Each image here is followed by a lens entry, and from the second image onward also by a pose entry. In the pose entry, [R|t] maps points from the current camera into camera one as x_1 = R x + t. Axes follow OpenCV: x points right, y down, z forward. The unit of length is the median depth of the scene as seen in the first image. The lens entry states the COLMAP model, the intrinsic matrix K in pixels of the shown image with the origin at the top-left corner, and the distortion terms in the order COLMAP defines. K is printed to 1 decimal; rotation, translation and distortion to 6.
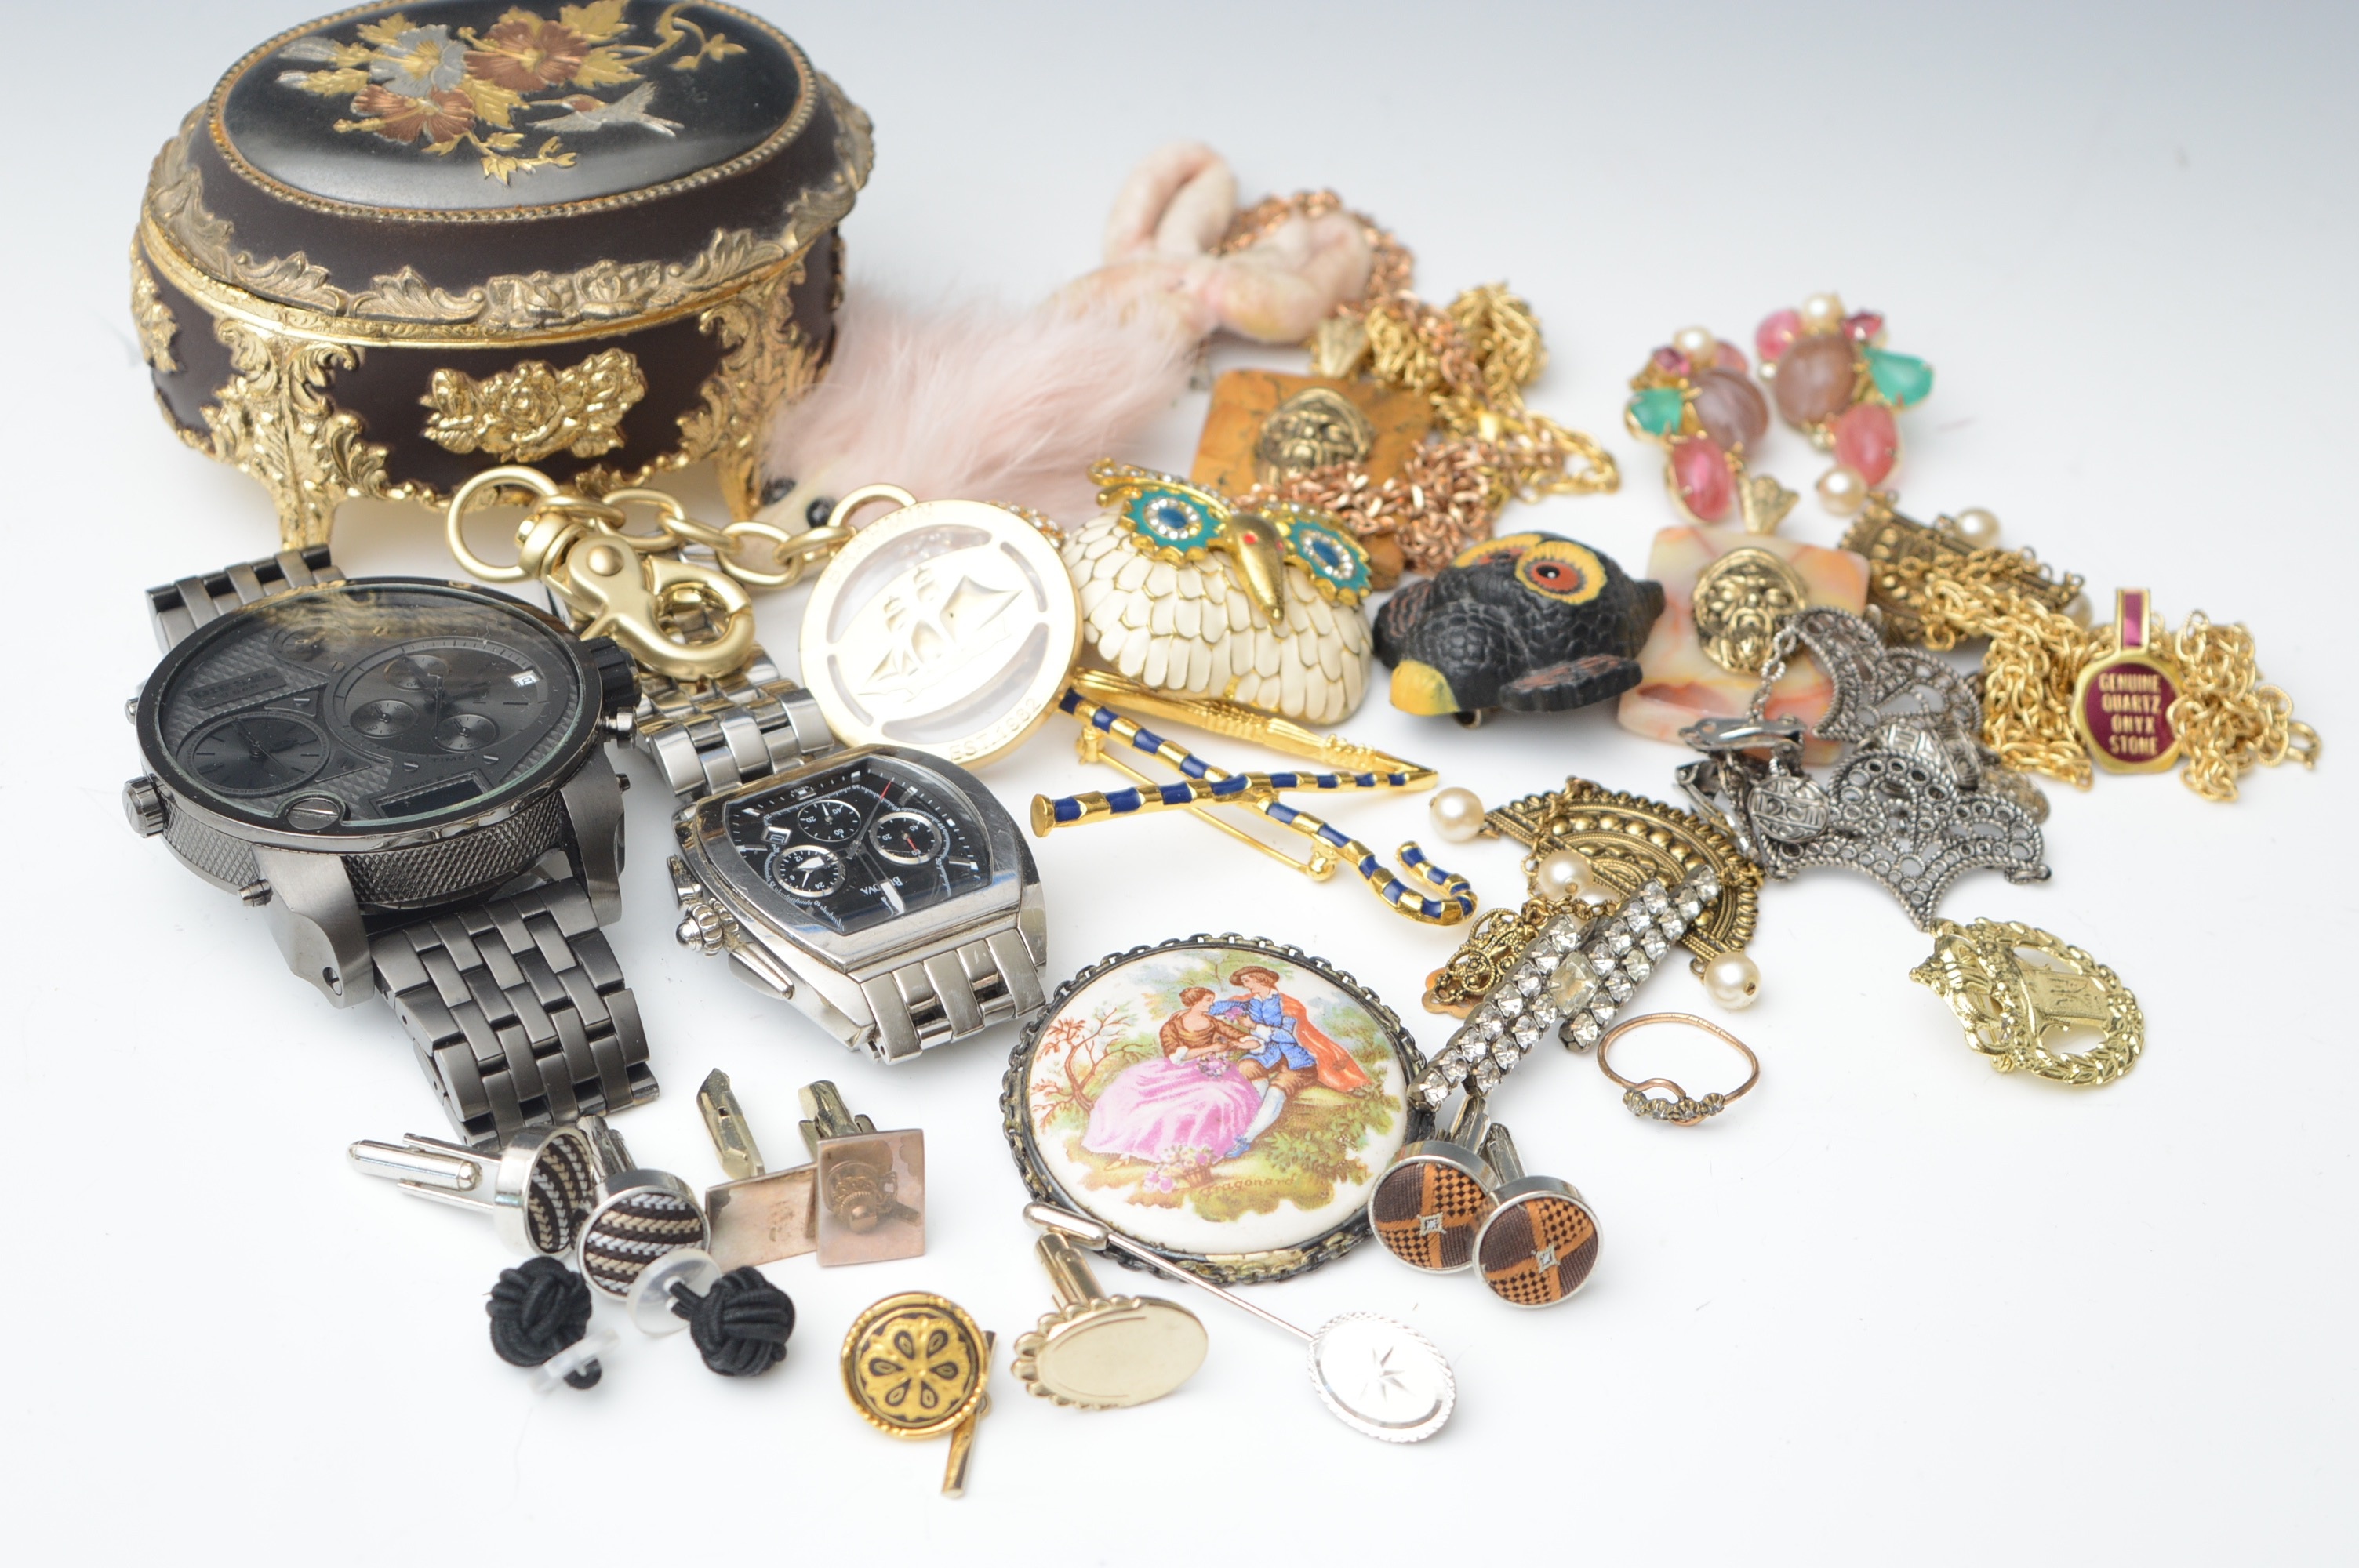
lens RADIAL K [[4707.9, 0, 1179.5], [0, 4707.9, 784.0], [0, 0, 1]] dist [0.026711, 0.163983]
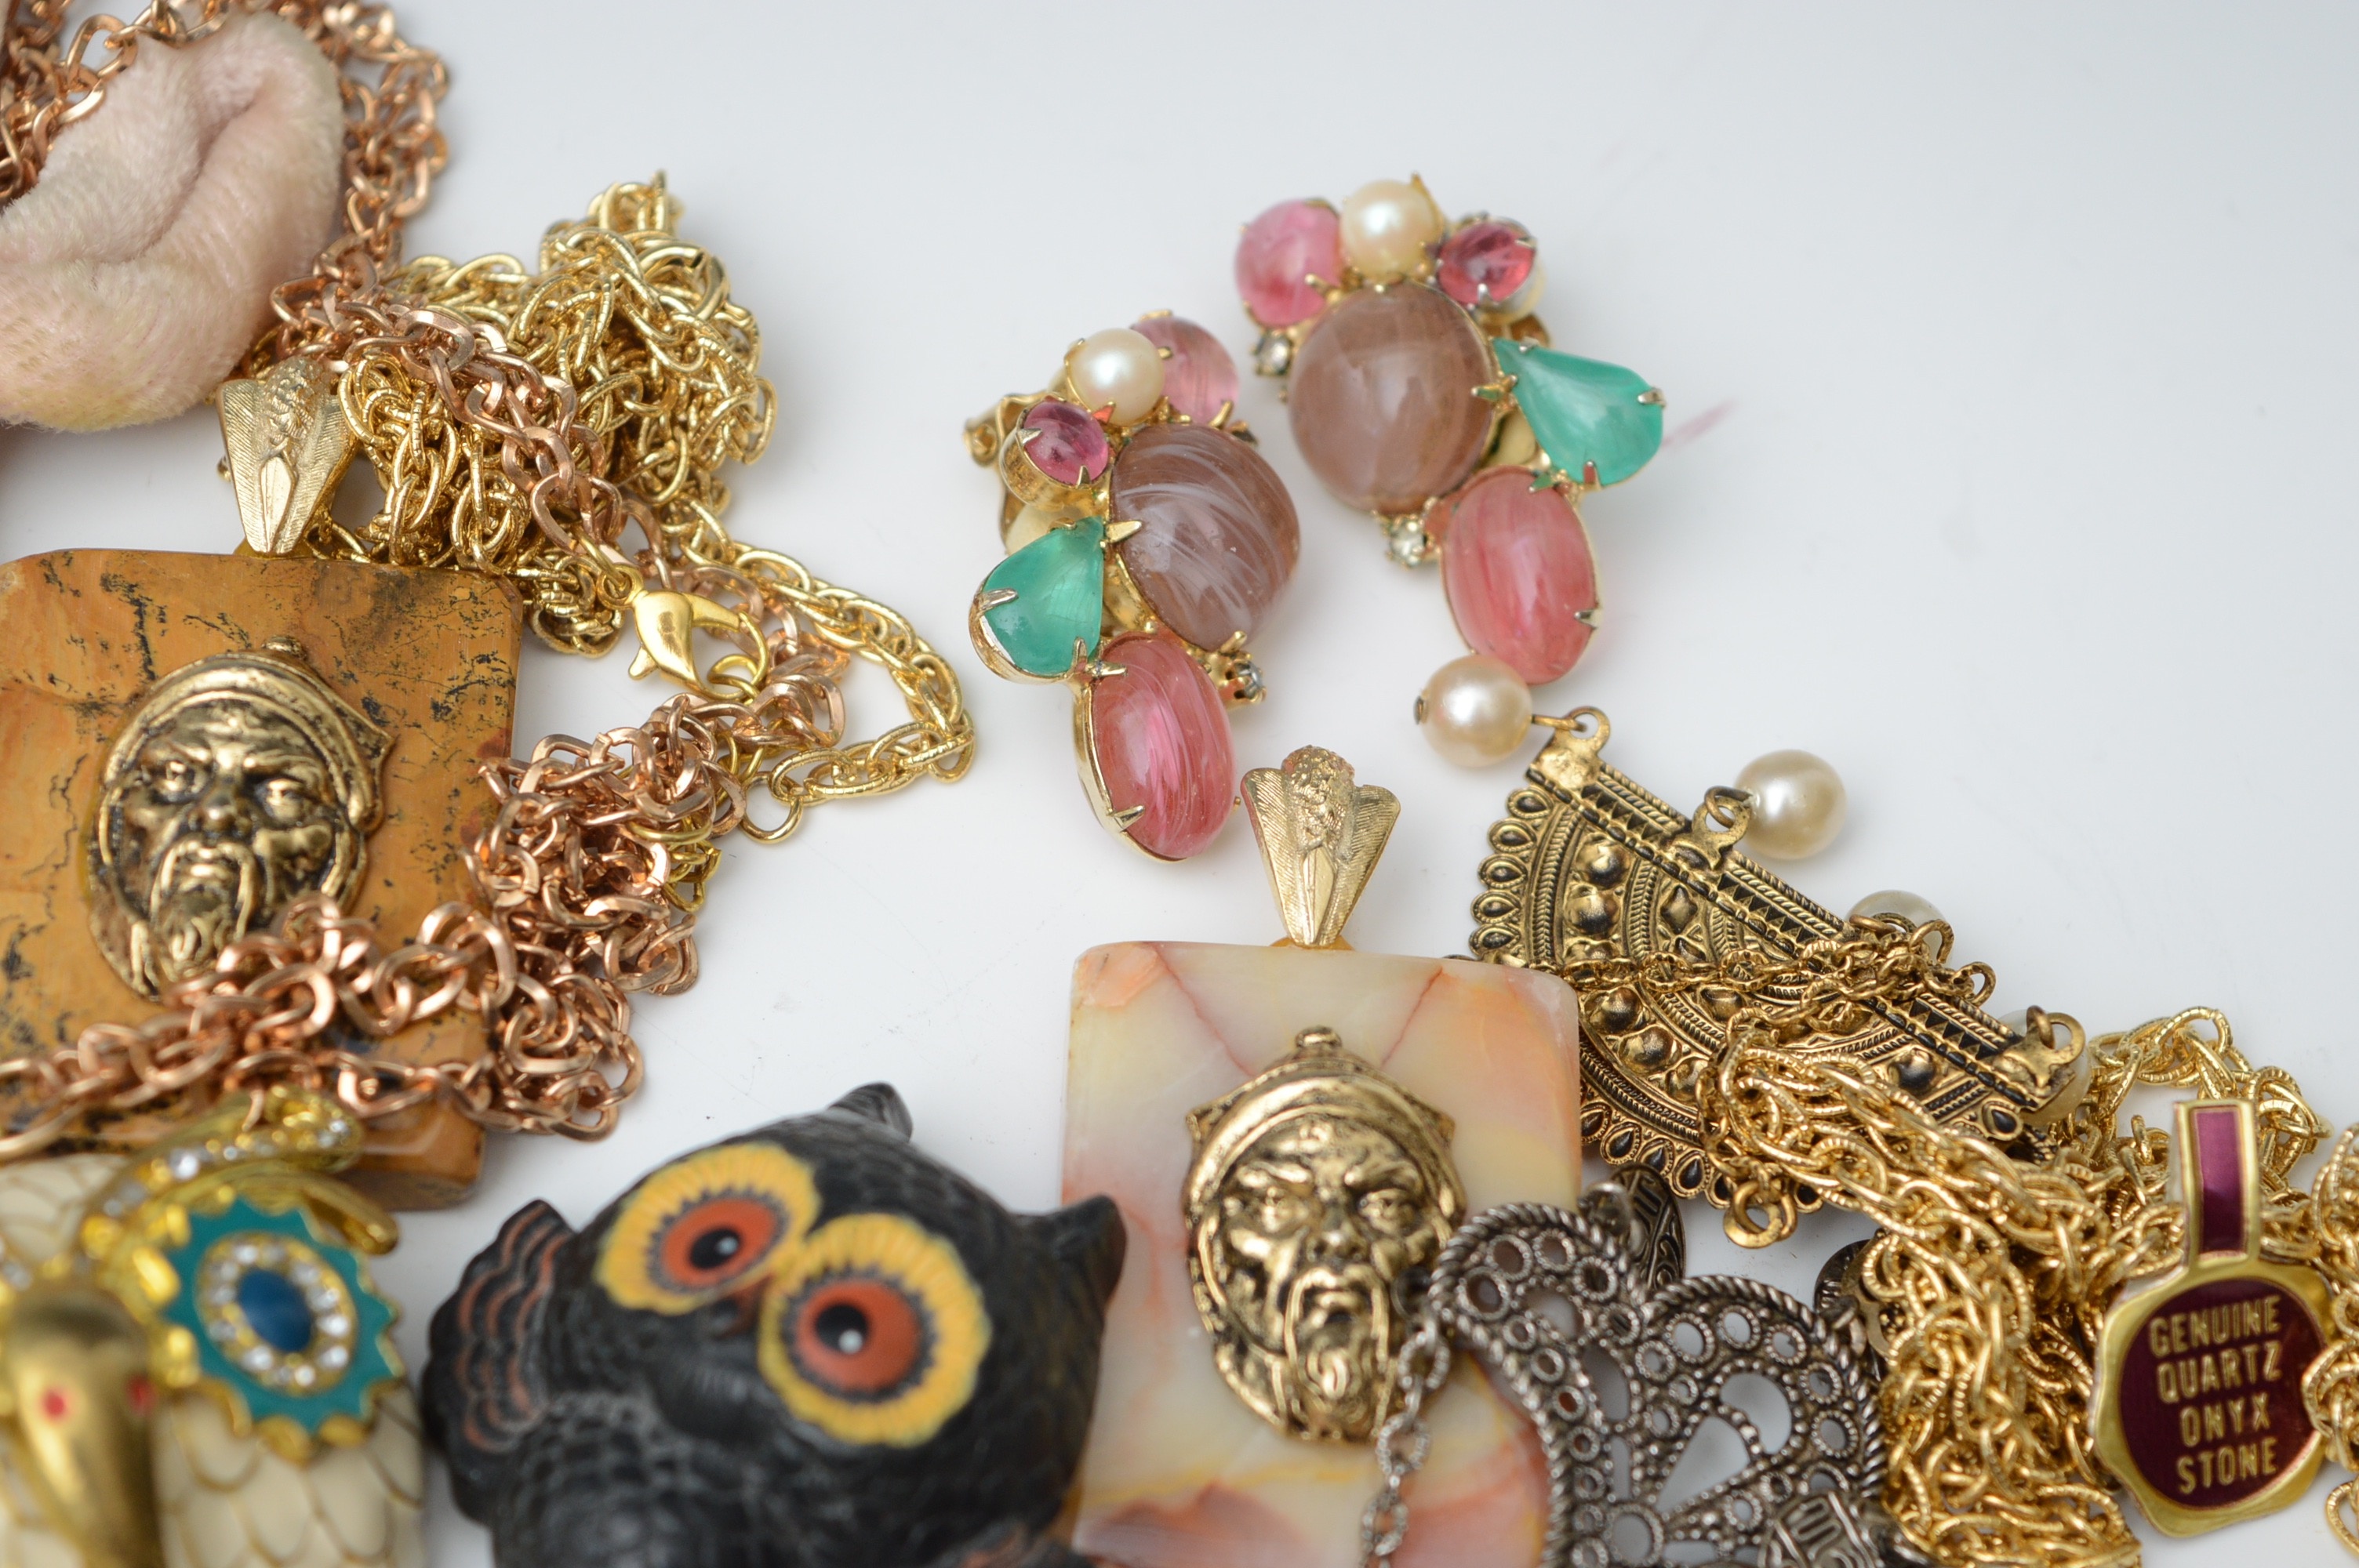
lens RADIAL K [[4707.9, 0, 1179.5], [0, 4707.9, 784.0], [0, 0, 1]] dist [0.026711, 0.163983]
pose [[0.984780, -0.115546, 0.129833, 0.065770], [0.067326, 0.942297, 0.327939, -0.237181], [-0.160233, -0.314206, 0.935735, 0.698553]]
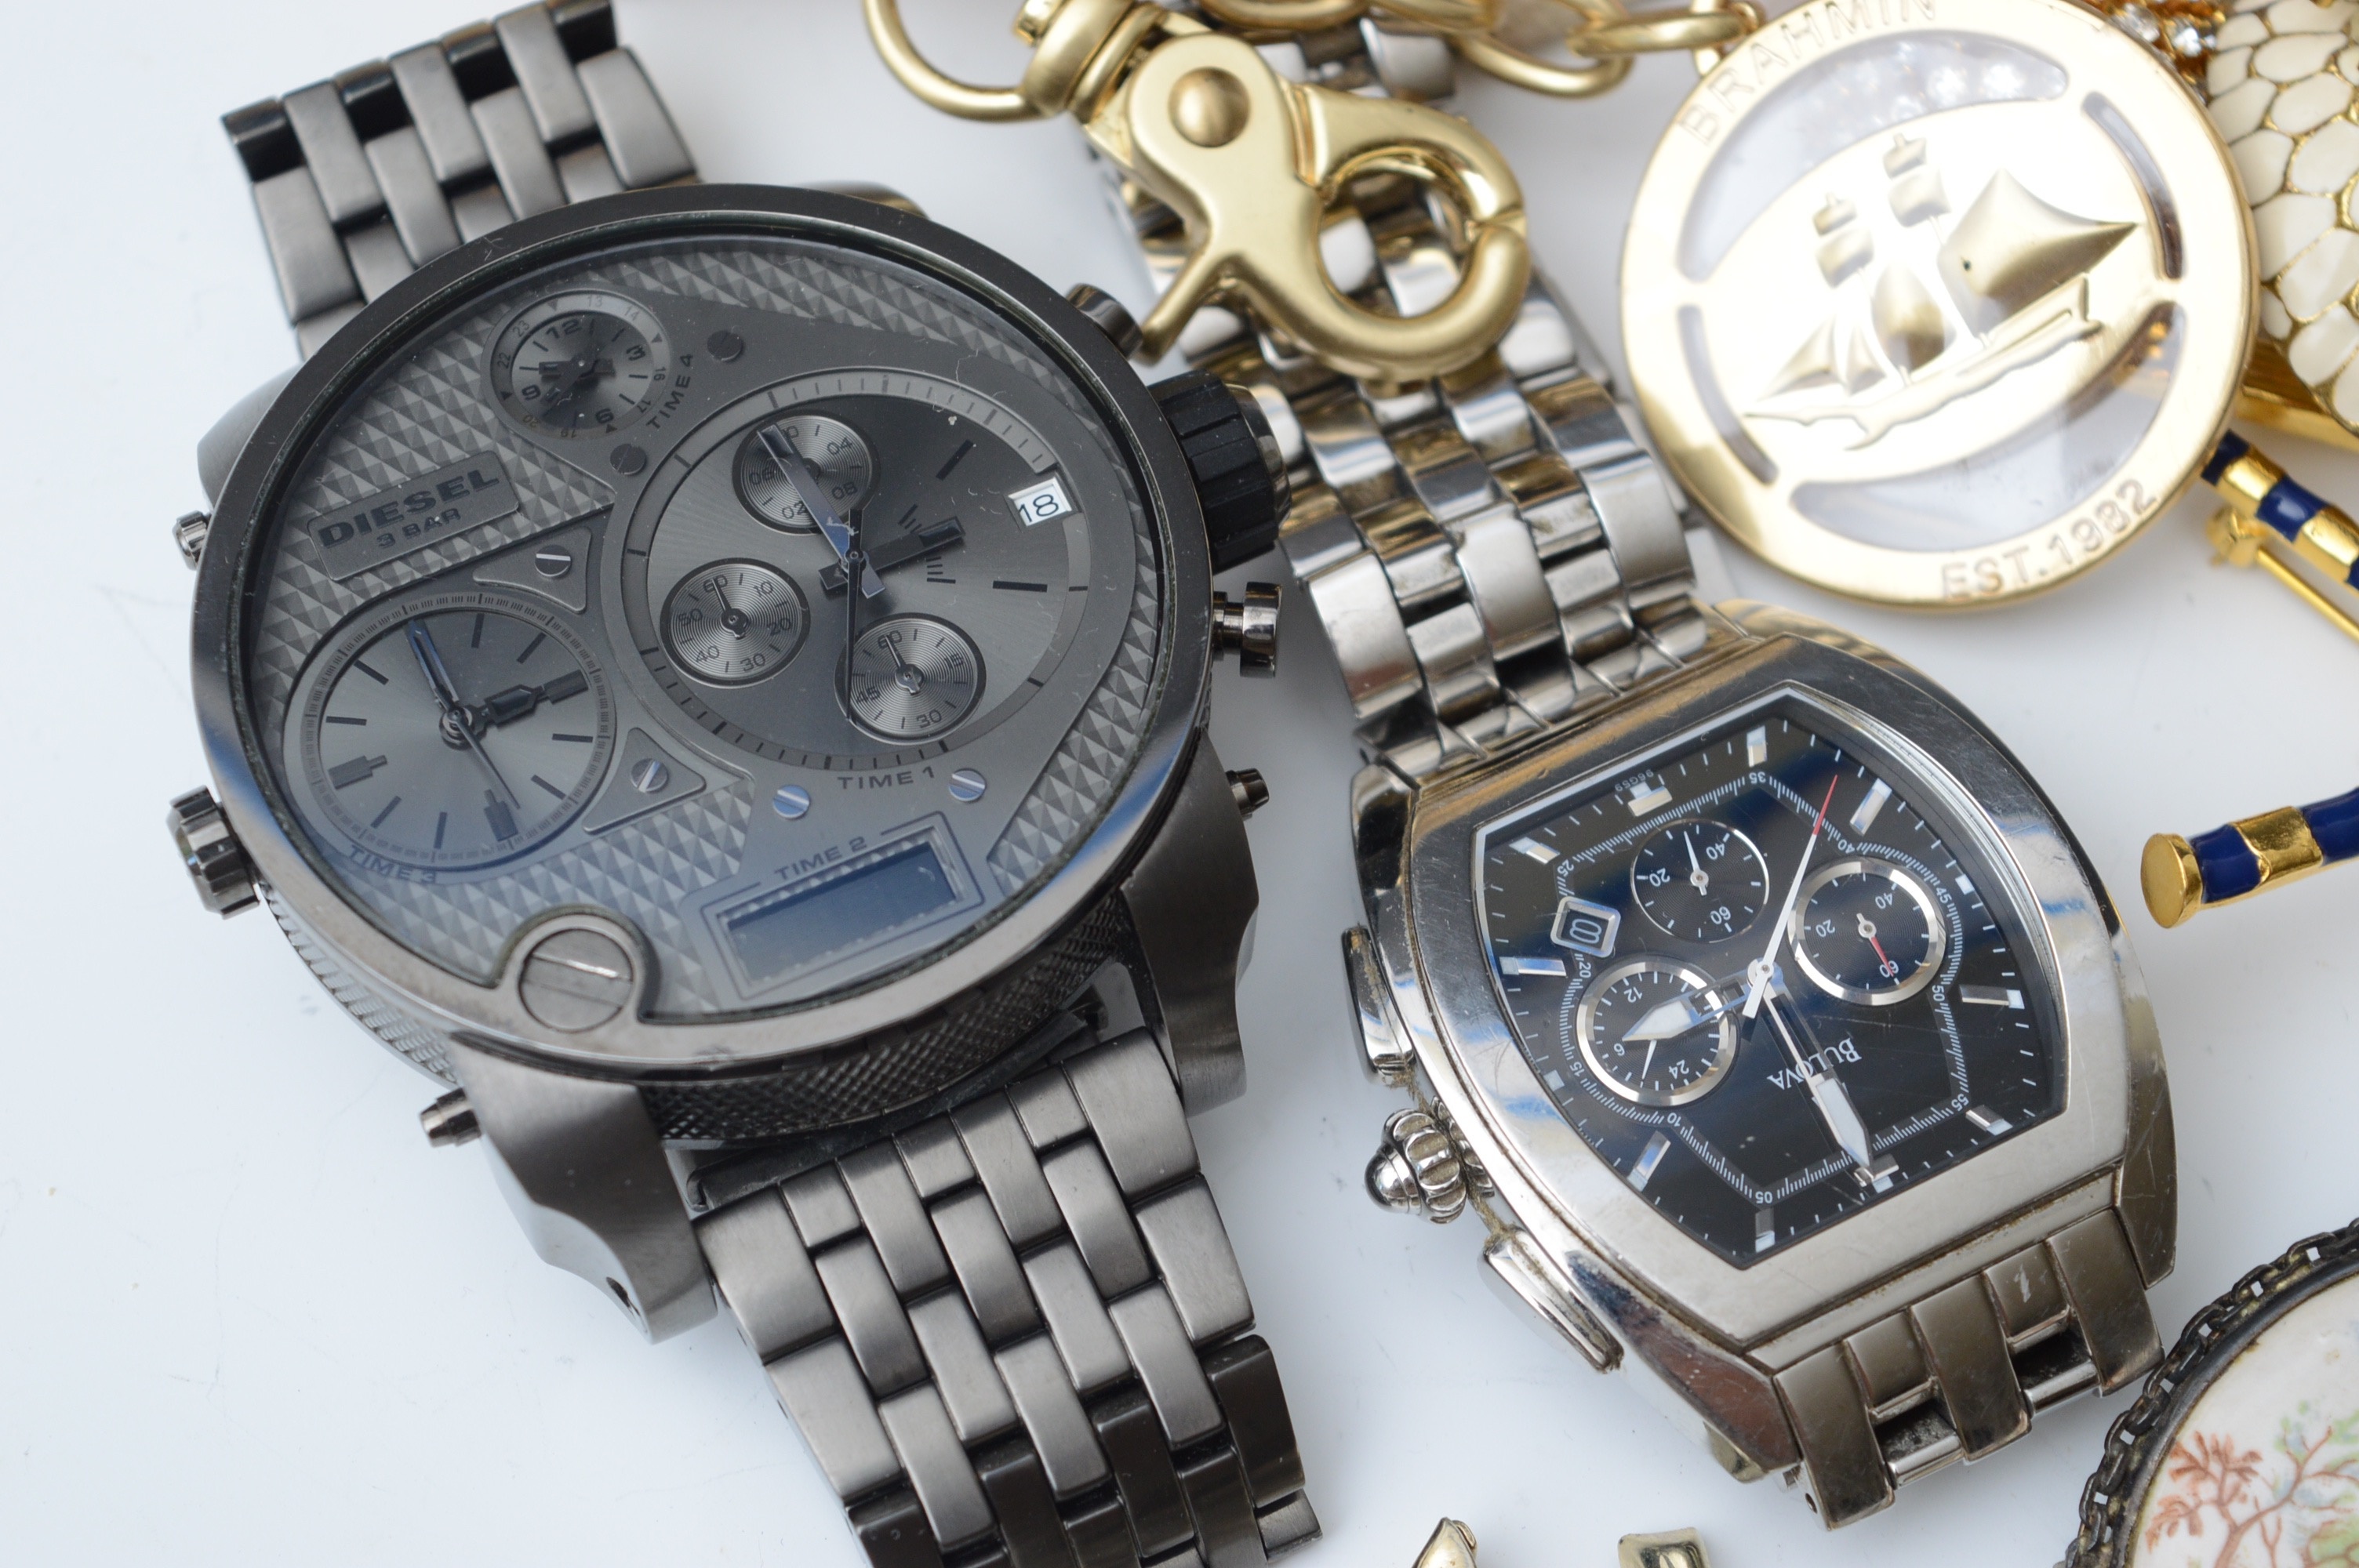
lens RADIAL K [[5324.9, 0, 1152.1], [0, 5324.9, 779.4], [0, 0, 1]] dist [0.039884, 0.218634]
pose [[0.994947, 0.063153, -0.078053, -0.089679], [-0.023725, 0.903269, 0.428418, -0.225657], [0.097559, -0.424401, 0.900203, 0.548698]]
